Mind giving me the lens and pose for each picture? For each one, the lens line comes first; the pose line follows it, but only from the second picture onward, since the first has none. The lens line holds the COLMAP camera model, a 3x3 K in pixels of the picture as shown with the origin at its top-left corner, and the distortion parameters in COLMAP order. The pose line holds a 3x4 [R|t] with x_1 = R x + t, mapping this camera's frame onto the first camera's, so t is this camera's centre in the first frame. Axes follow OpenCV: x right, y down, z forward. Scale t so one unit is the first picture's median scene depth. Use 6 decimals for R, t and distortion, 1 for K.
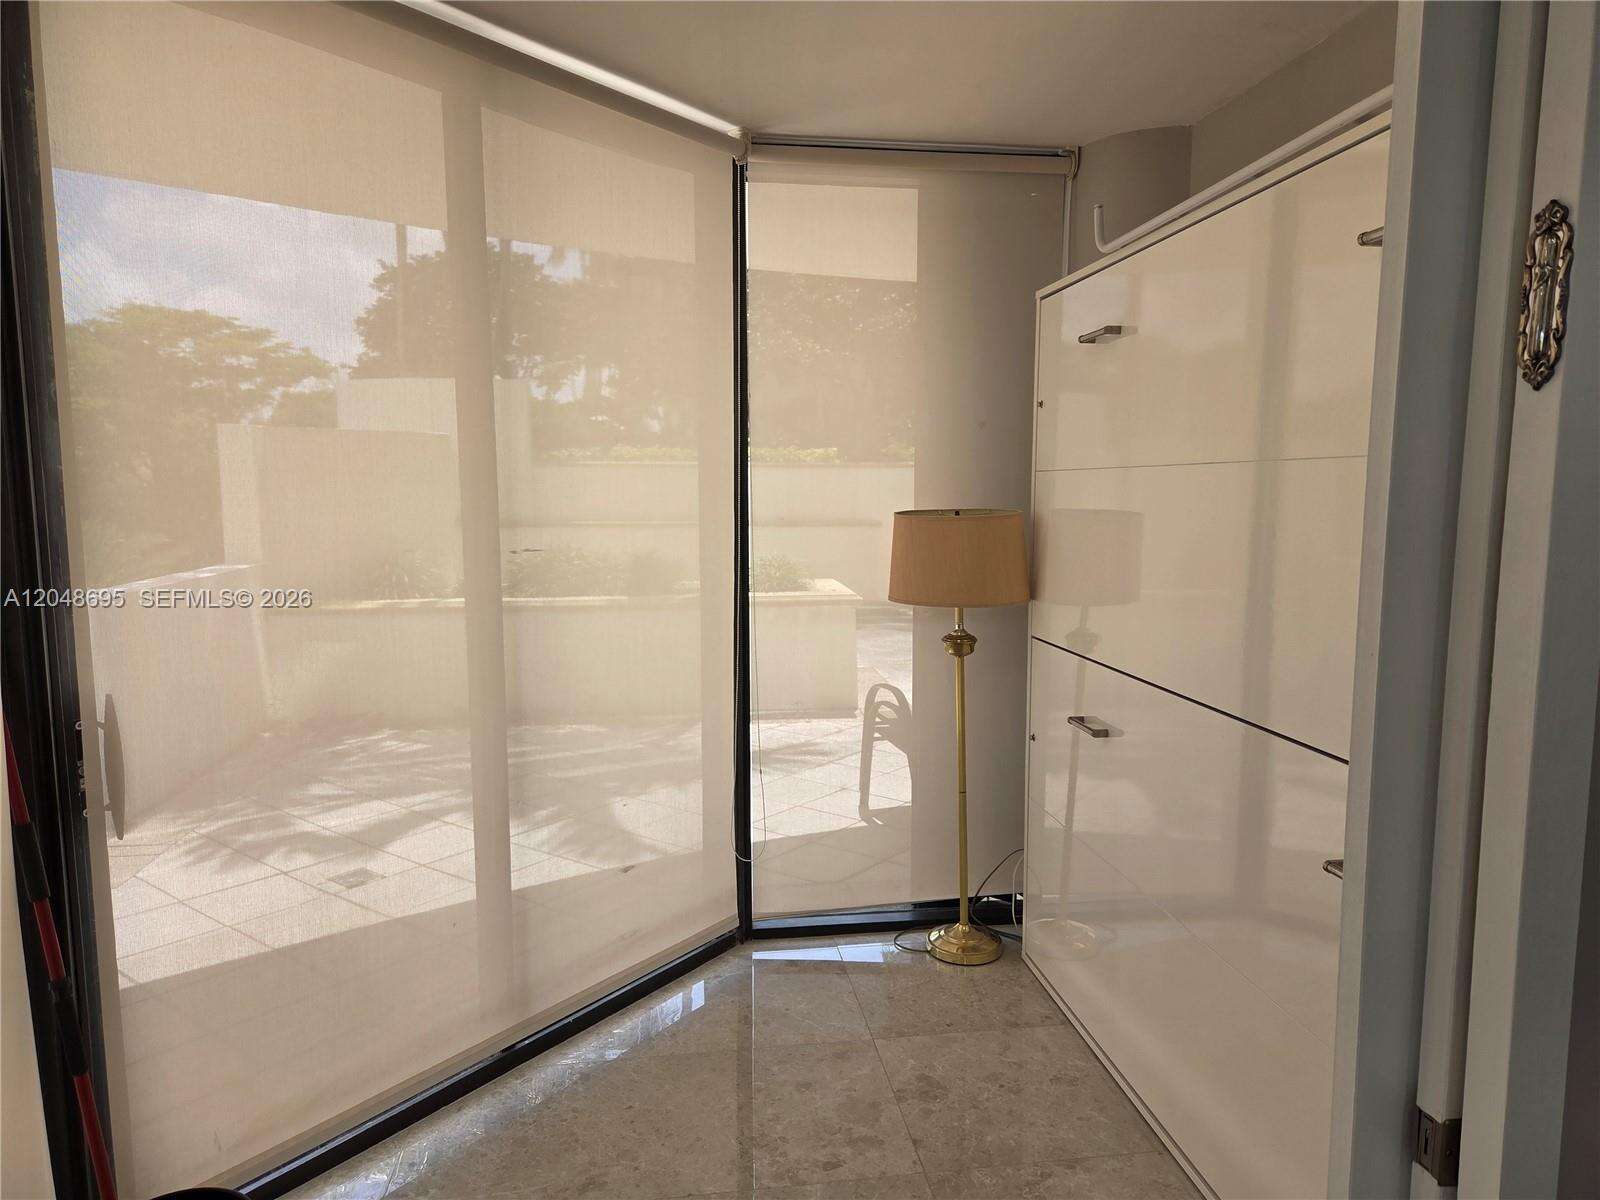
lens RADIAL K [[1074.1, 0, 798.8], [0, 1074.1, 597.5], [0, 0, 1]] dist [0.026127, -0.015529]
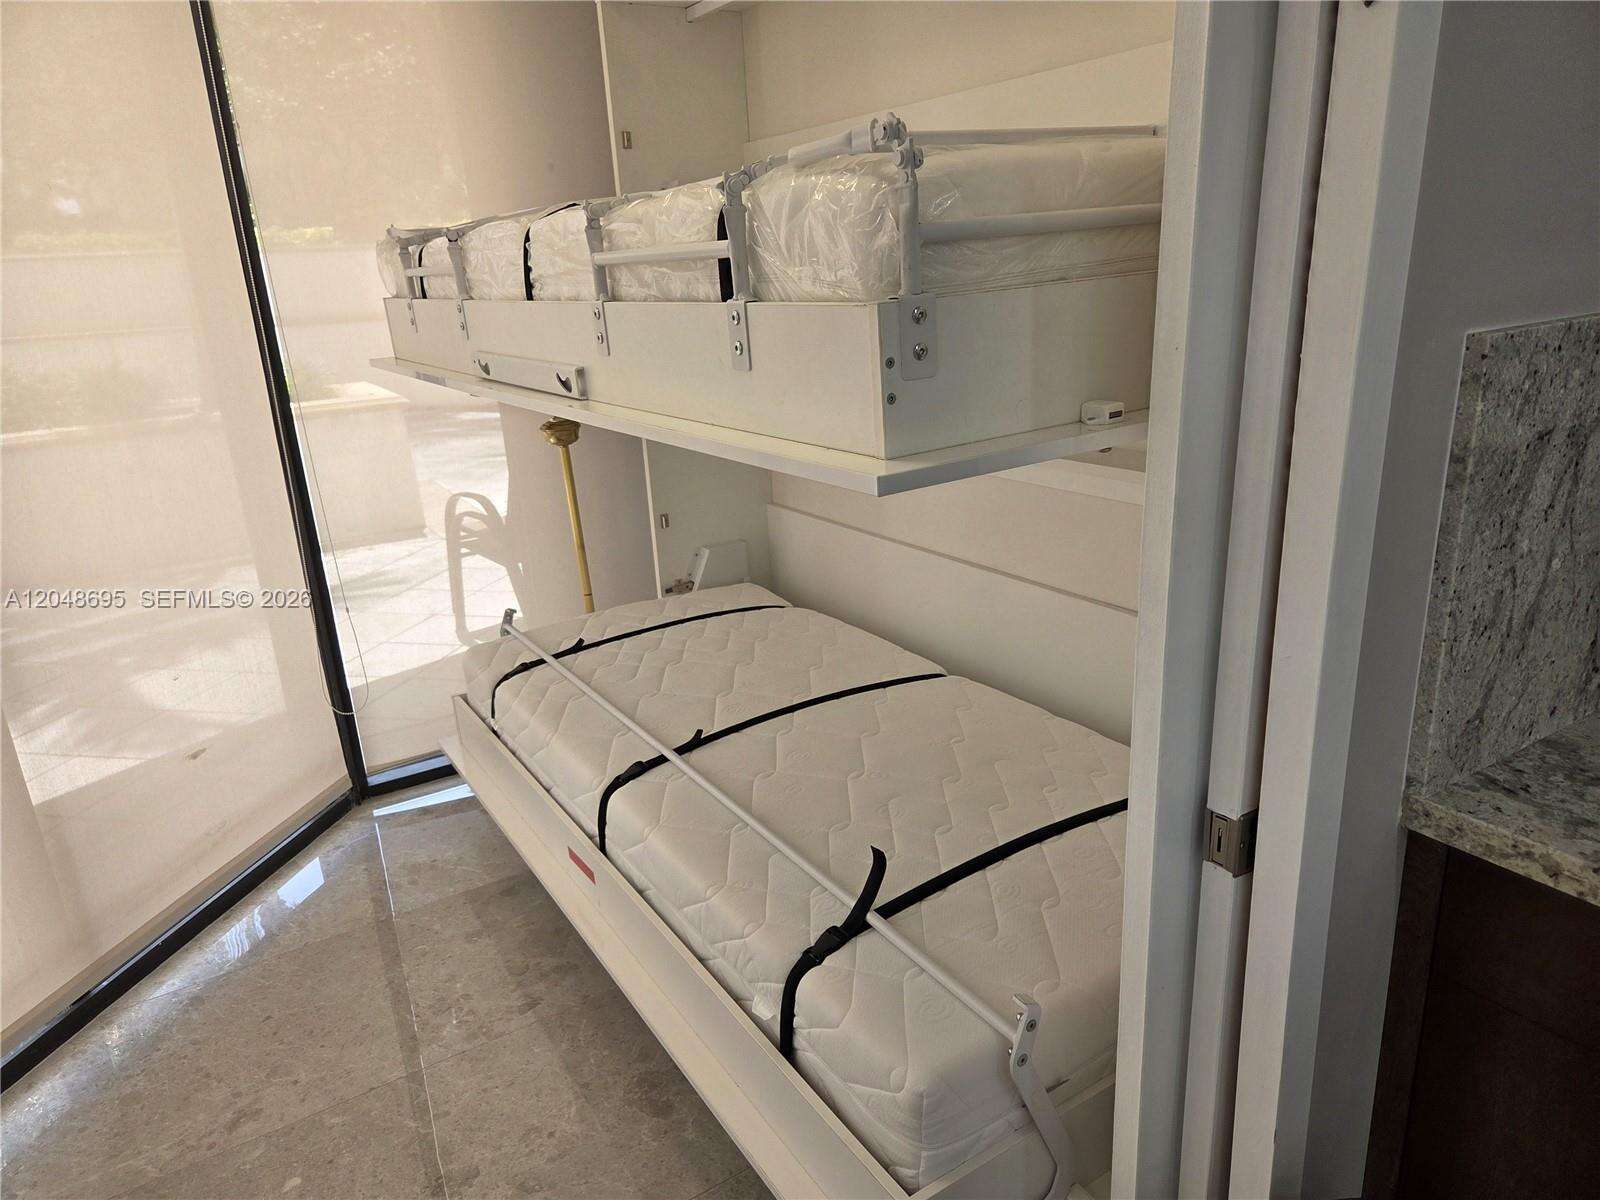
lens RADIAL K [[1074.1, 0, 809.9], [0, 1074.1, 624.8], [0, 0, 1]] dist [0.026127, -0.015529]
pose [[0.905572, -0.176084, 0.385919, -0.033781], [0.091662, 0.969508, 0.227271, 0.013780], [-0.414171, -0.170436, 0.894100, 0.087665]]
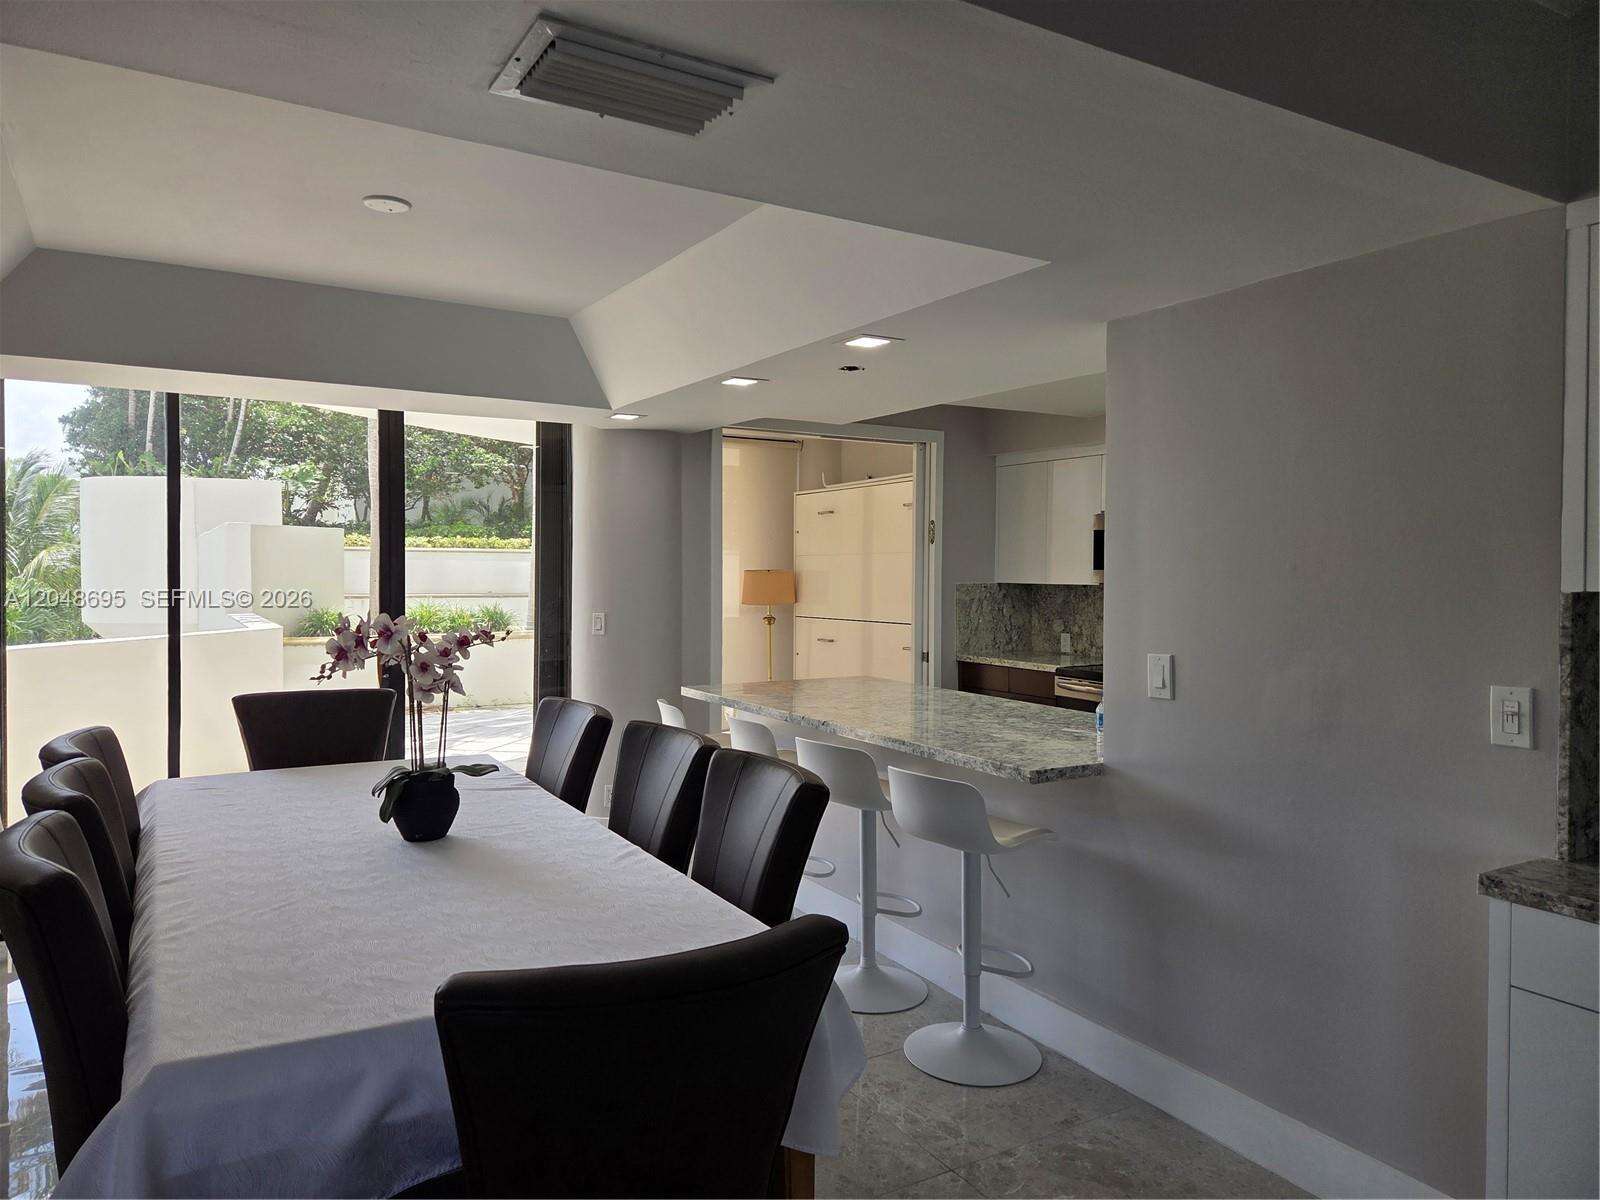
lens RADIAL K [[1074.1, 0, 799.6], [0, 1074.1, 597.8], [0, 0, 1]] dist [0.026127, -0.015529]
pose [[0.912759, -0.009993, 0.408376, -0.815188], [0.042499, 0.996599, -0.070602, 0.168936], [-0.406282, 0.081798, 0.910079, -1.368991]]
